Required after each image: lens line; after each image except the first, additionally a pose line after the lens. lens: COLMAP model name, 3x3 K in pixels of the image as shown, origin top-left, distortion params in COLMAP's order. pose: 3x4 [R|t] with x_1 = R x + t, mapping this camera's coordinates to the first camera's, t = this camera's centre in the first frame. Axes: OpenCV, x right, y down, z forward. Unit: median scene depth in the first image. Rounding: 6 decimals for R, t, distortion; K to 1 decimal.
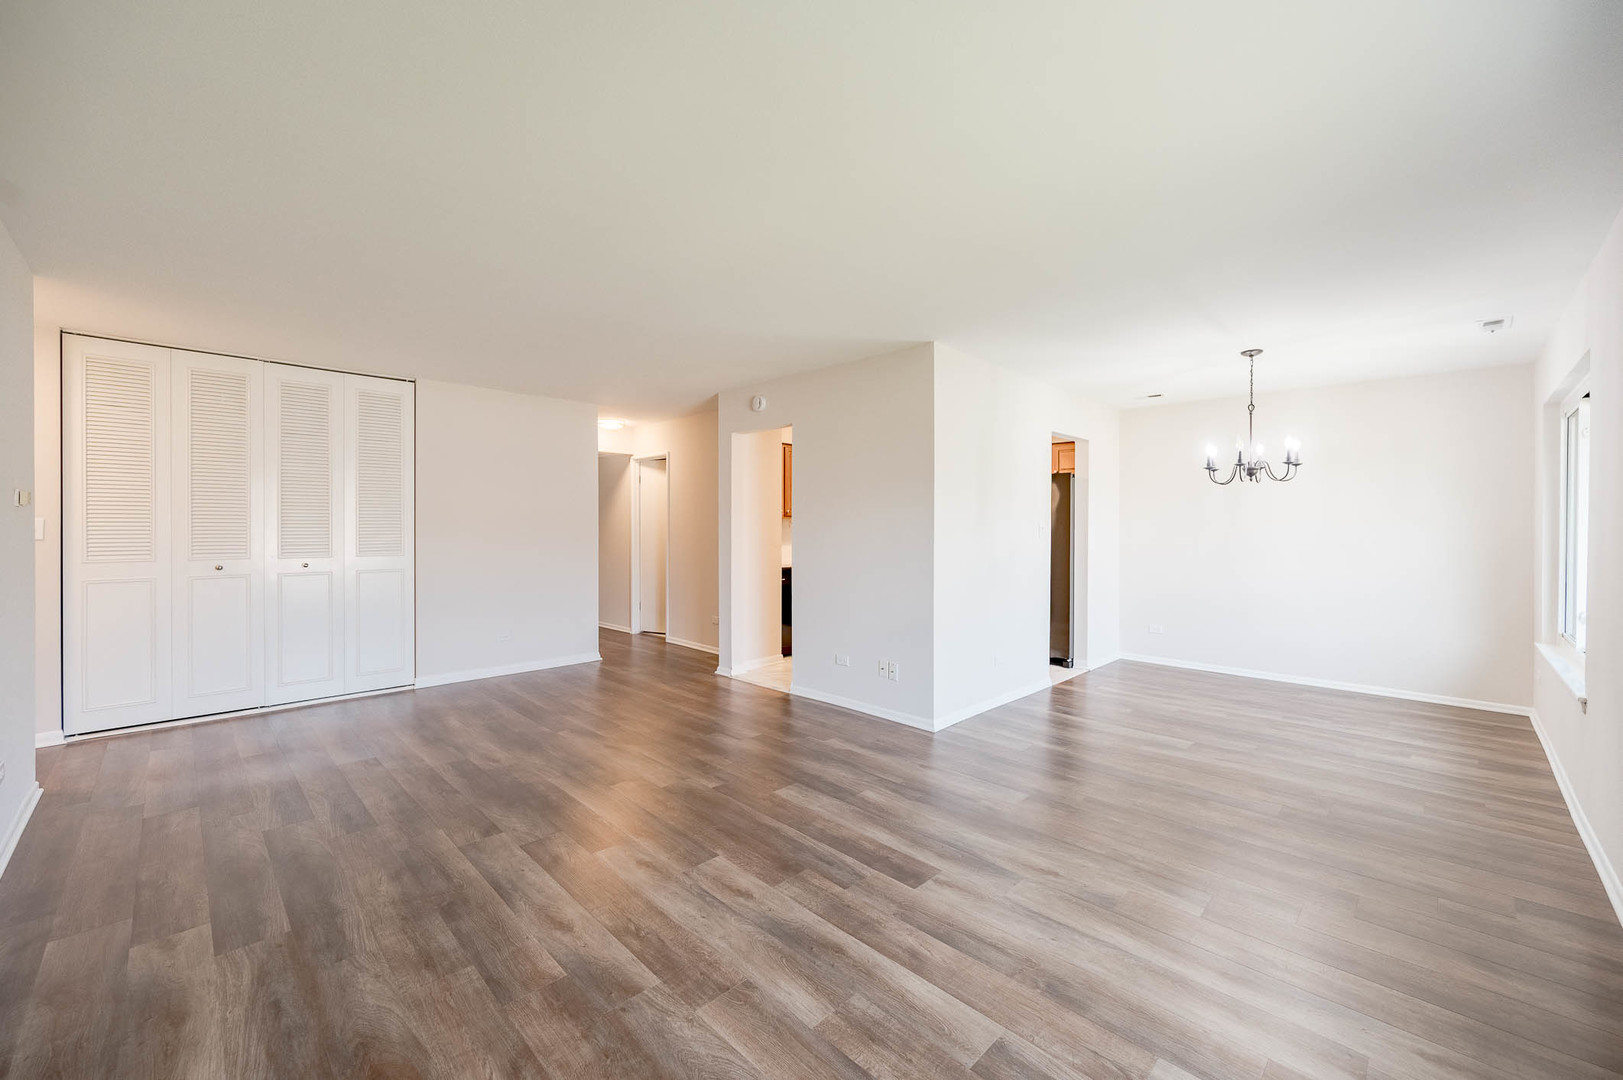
lens RADIAL K [[643.4, 0, 813.6], [0, 643.4, 516.7], [0, 0, 1]] dist [0.001171, -0.000060]
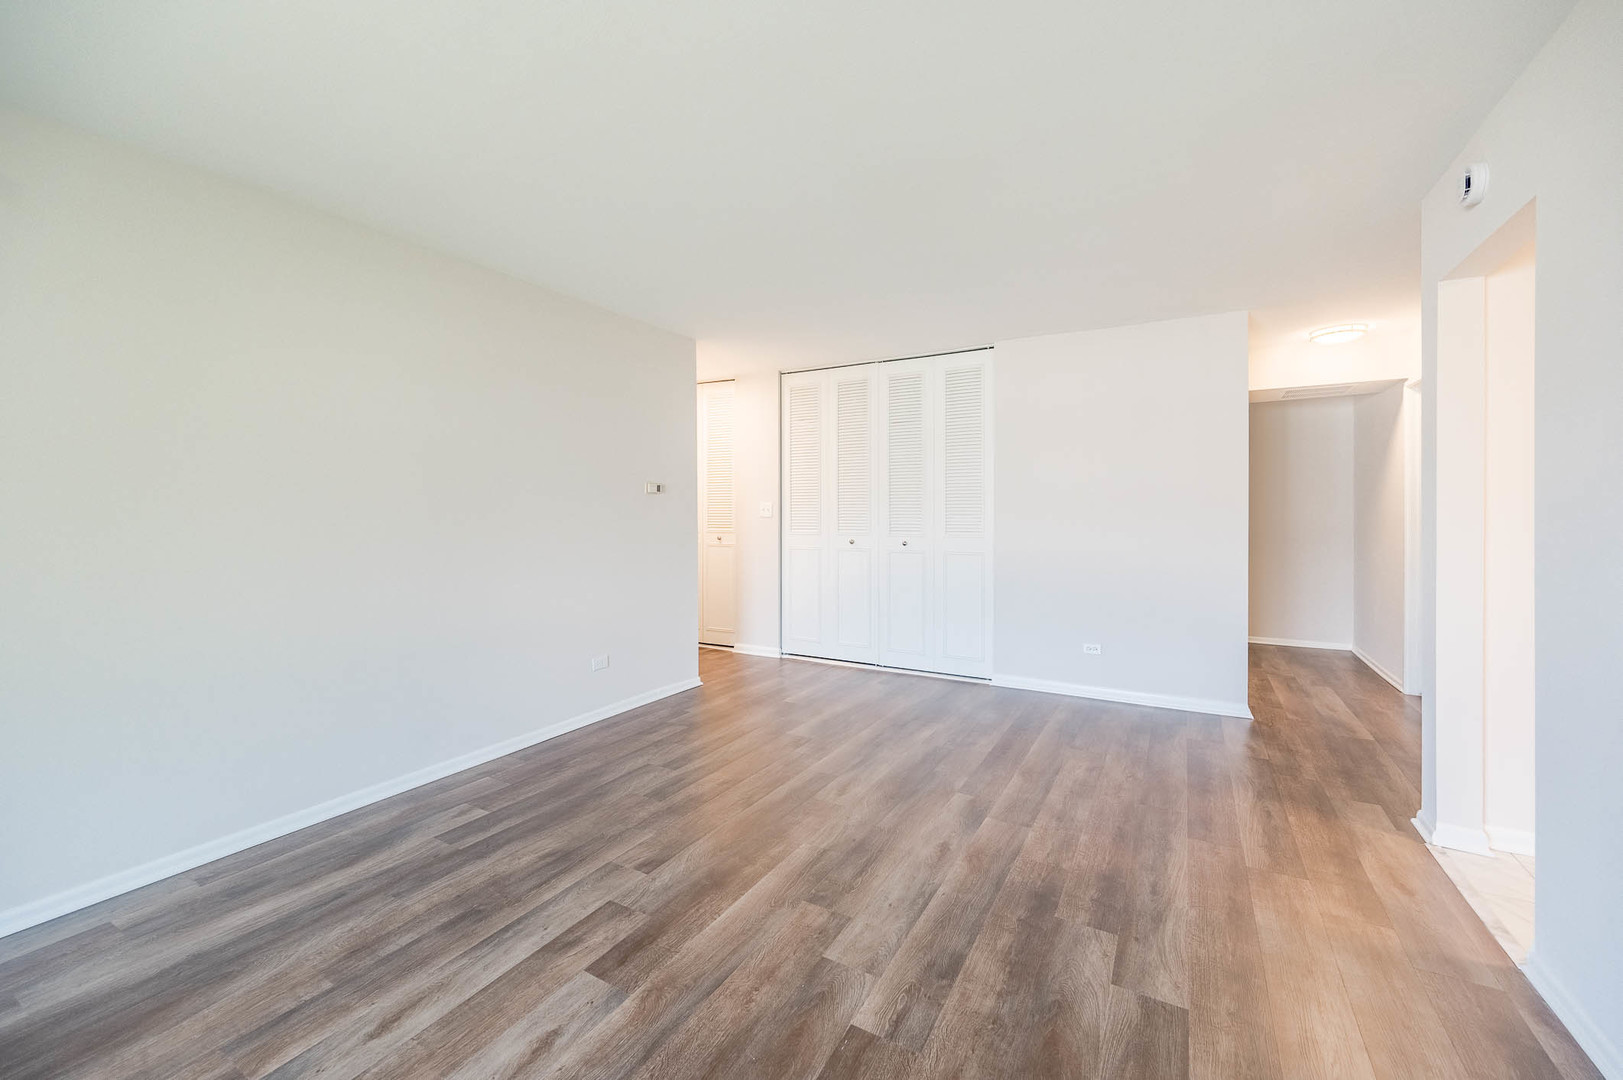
lens RADIAL K [[643.4, 0, 813.6], [0, 643.4, 516.7], [0, 0, 1]] dist [0.001171, -0.000060]
pose [[0.268685, 0.003604, -0.963221, 0.291455], [0.017327, 0.999813, 0.008574, 0.026378], [0.963072, -0.018993, 0.268573, 0.801795]]
